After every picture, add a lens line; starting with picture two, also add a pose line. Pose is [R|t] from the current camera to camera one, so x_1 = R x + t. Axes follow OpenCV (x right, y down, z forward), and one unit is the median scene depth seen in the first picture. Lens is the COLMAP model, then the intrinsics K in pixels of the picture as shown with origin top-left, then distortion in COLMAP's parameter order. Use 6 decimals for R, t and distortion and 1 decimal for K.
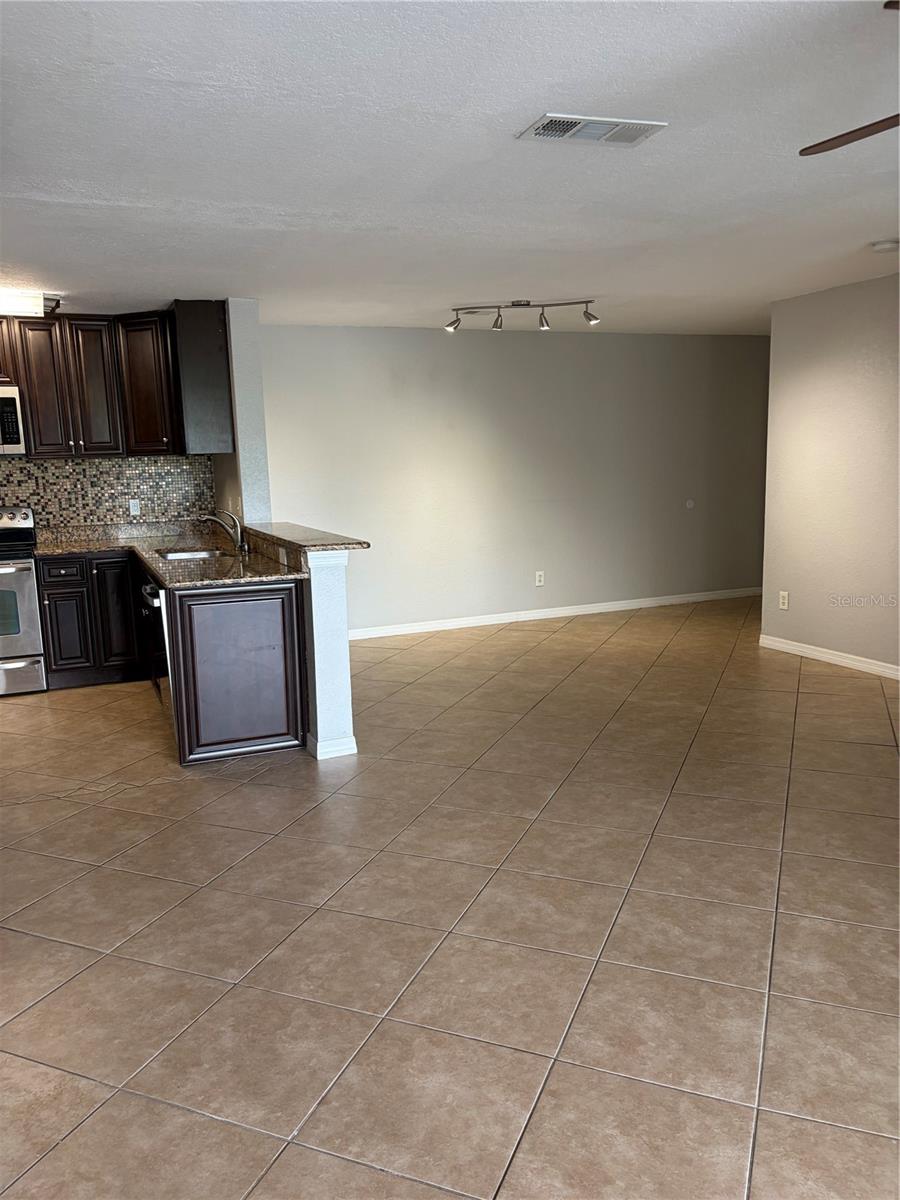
lens RADIAL K [[917.7, 0, 452.3], [0, 917.7, 581.8], [0, 0, 1]] dist [0.009186, -0.003475]
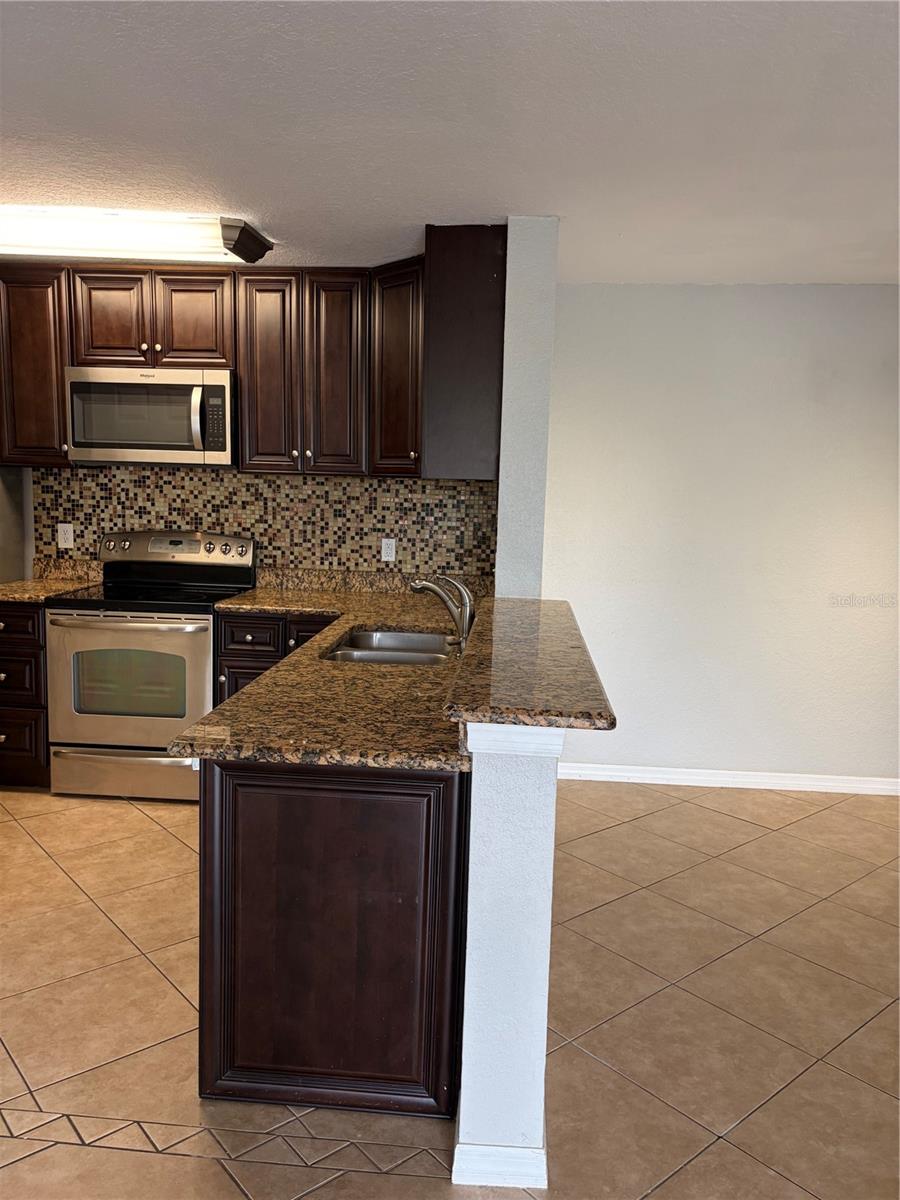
lens RADIAL K [[917.7, 0, 452.3], [0, 917.7, 581.8], [0, 0, 1]] dist [0.009186, -0.003475]
pose [[0.888041, 0.104738, -0.447676, 0.013192], [-0.120255, 0.992723, -0.006288, -0.060841], [0.443759, 0.059419, 0.894174, 0.414791]]
